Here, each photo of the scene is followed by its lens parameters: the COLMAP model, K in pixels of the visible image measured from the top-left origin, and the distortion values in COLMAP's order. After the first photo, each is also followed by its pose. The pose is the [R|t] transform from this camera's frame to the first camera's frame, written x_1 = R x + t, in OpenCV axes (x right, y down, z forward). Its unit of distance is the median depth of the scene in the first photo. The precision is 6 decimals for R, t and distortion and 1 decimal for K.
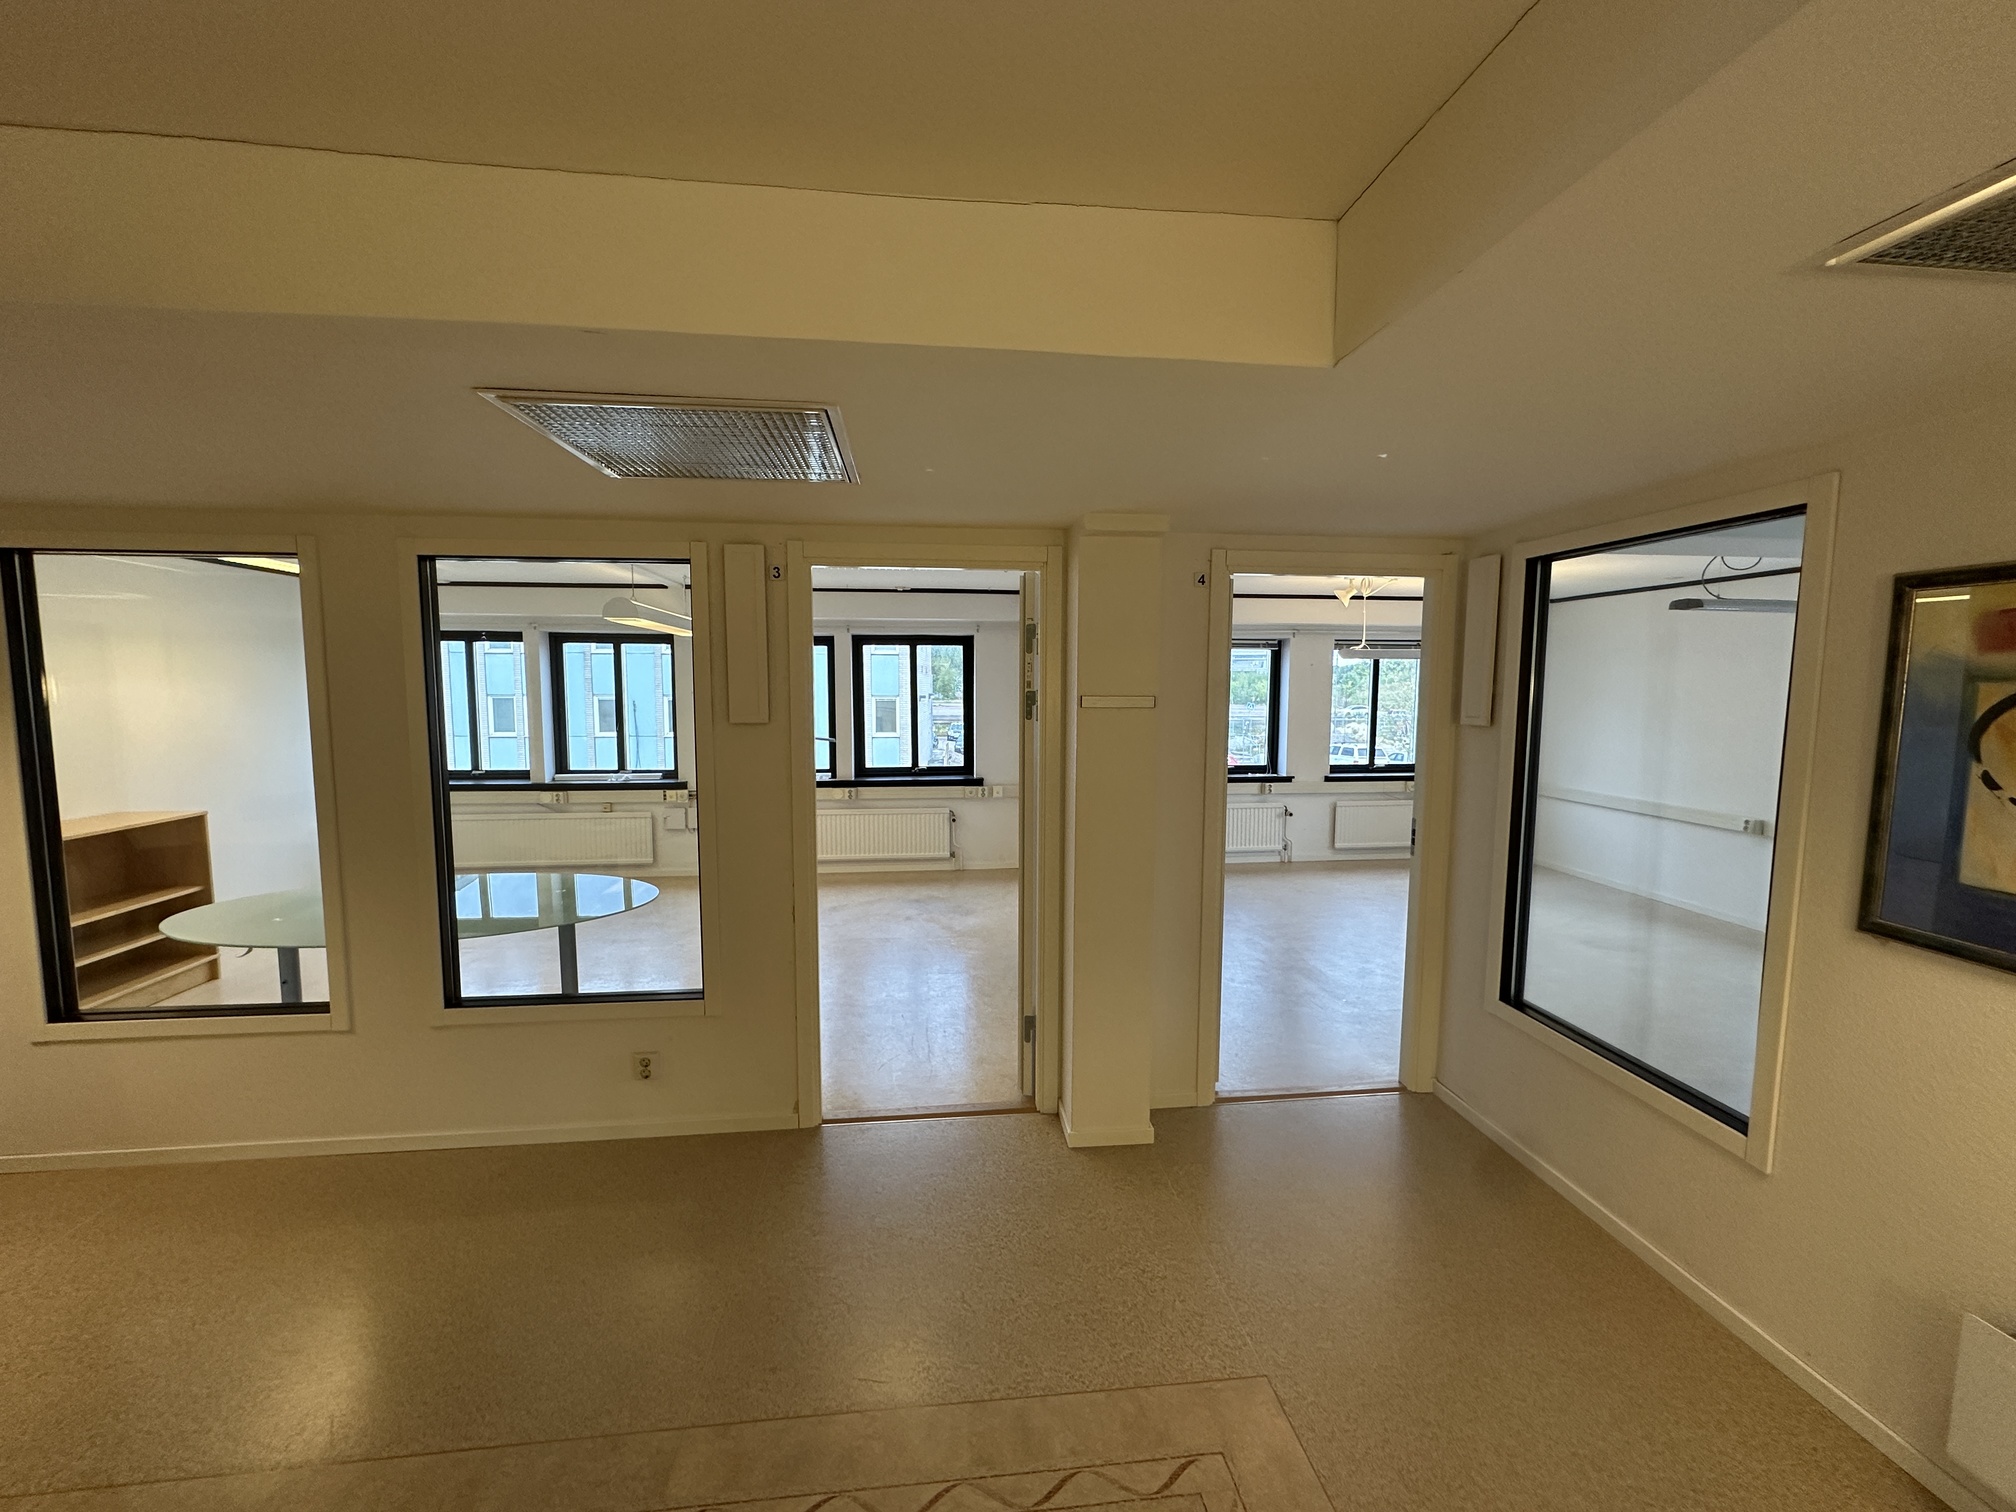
lens RADIAL K [[799.2, 0, 1005.2], [0, 799.2, 755.3], [0, 0, 1]] dist [-0.002815, -0.000585]
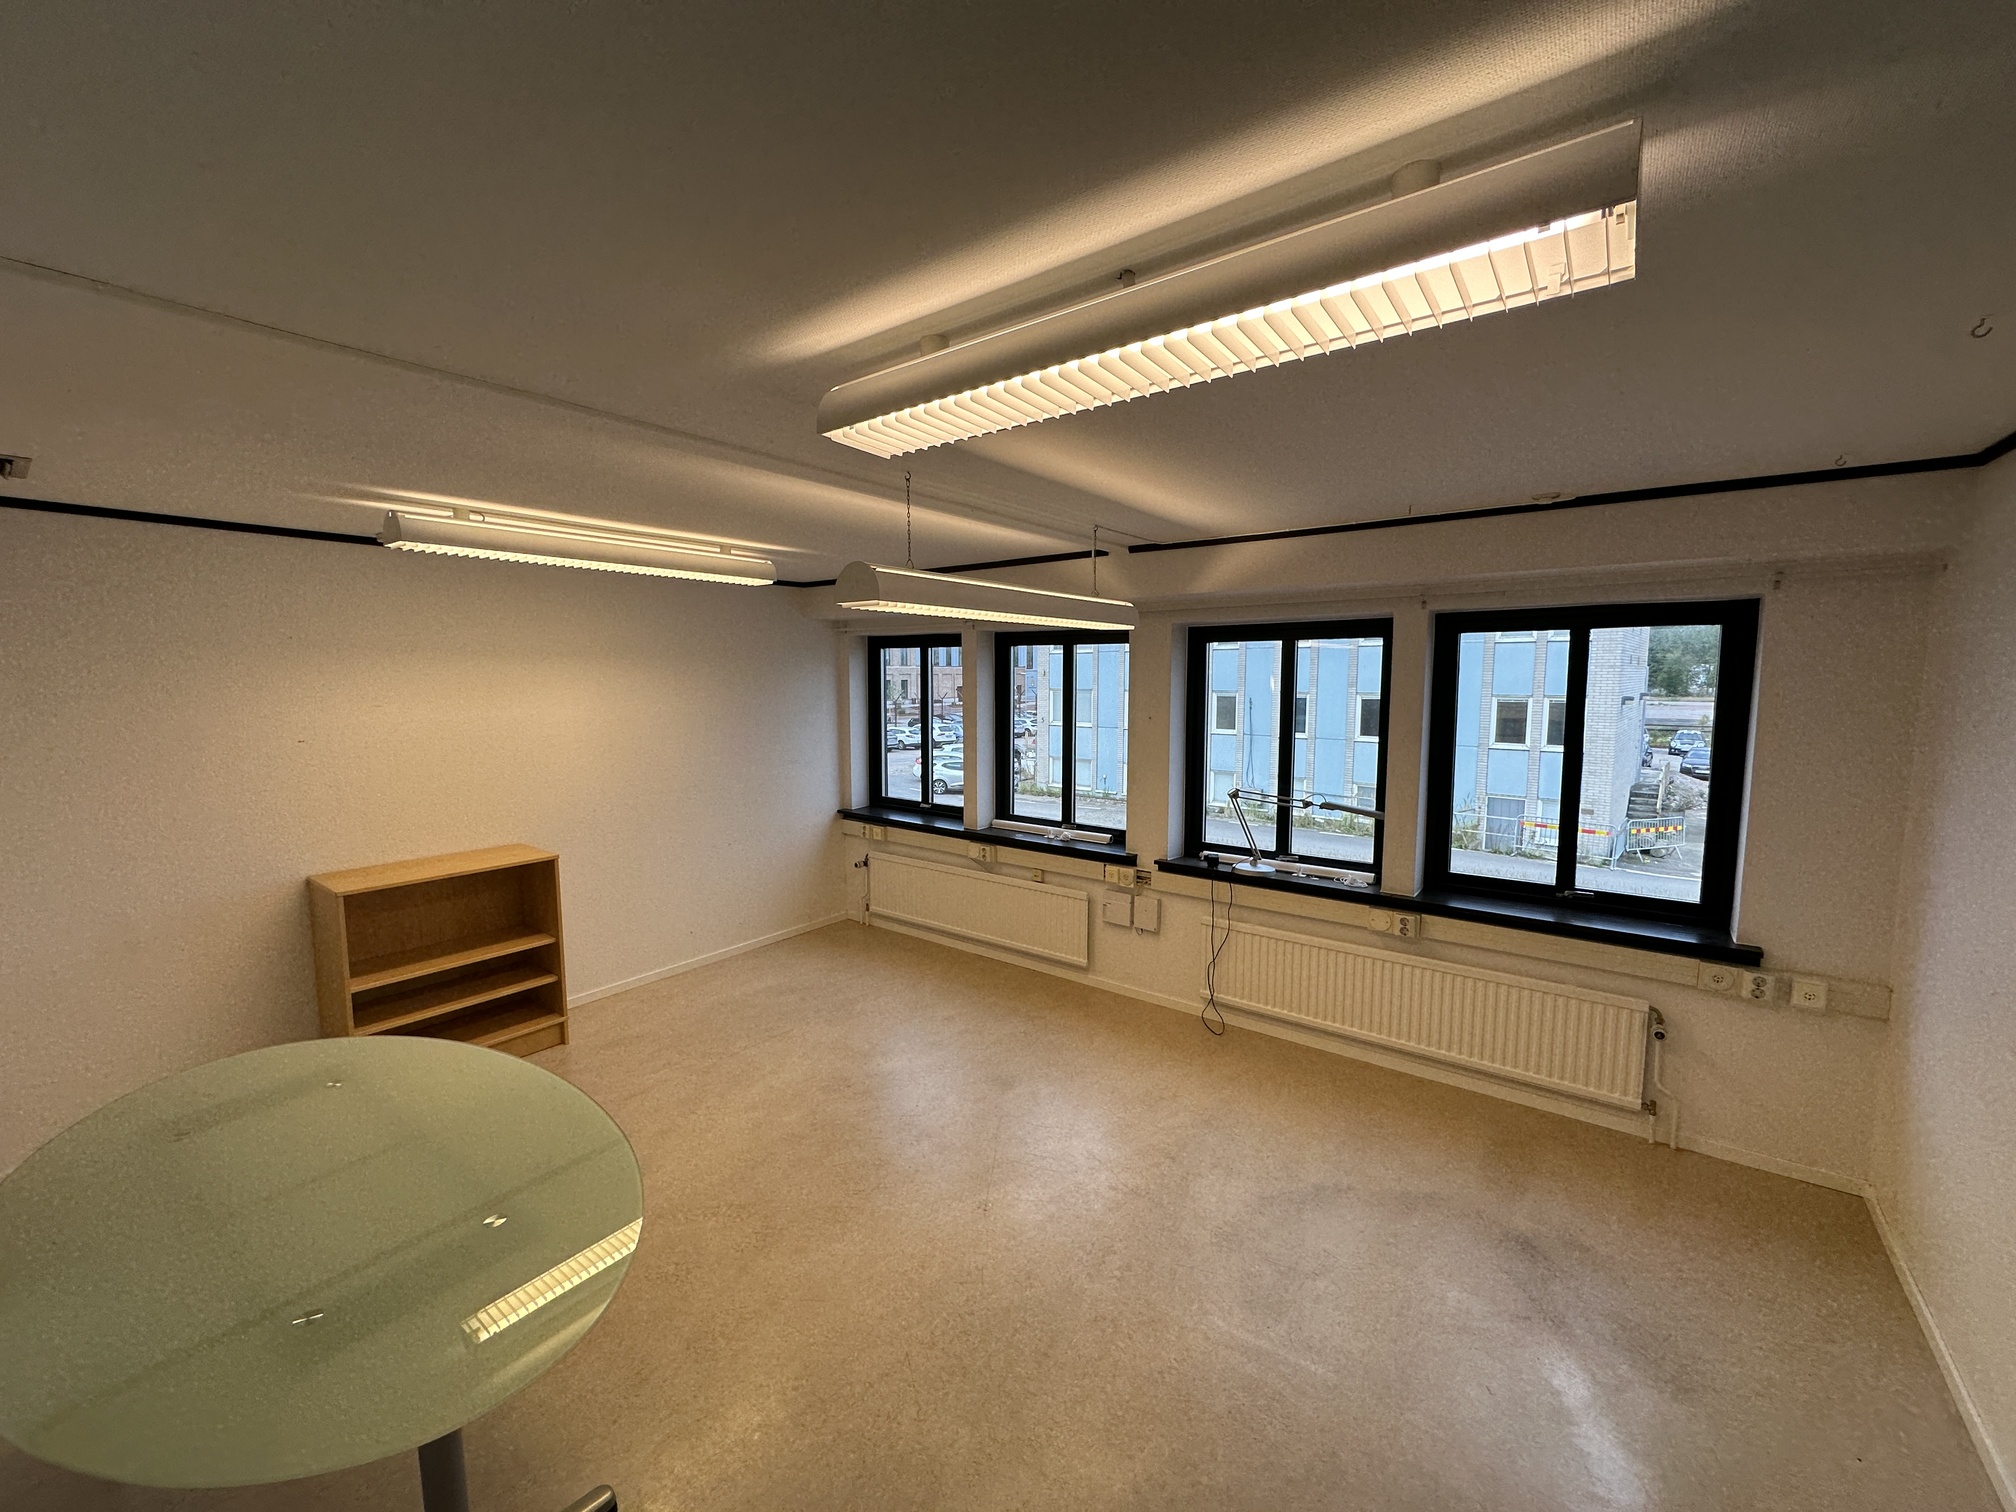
lens RADIAL K [[799.2, 0, 1006.2], [0, 799.2, 756.0], [0, 0, 1]] dist [-0.002815, -0.000585]
pose [[0.719237, 0.066474, -0.691578, -0.030765], [-0.058412, 0.997674, 0.035147, -0.061942], [0.692305, 0.015117, 0.721446, 0.446450]]
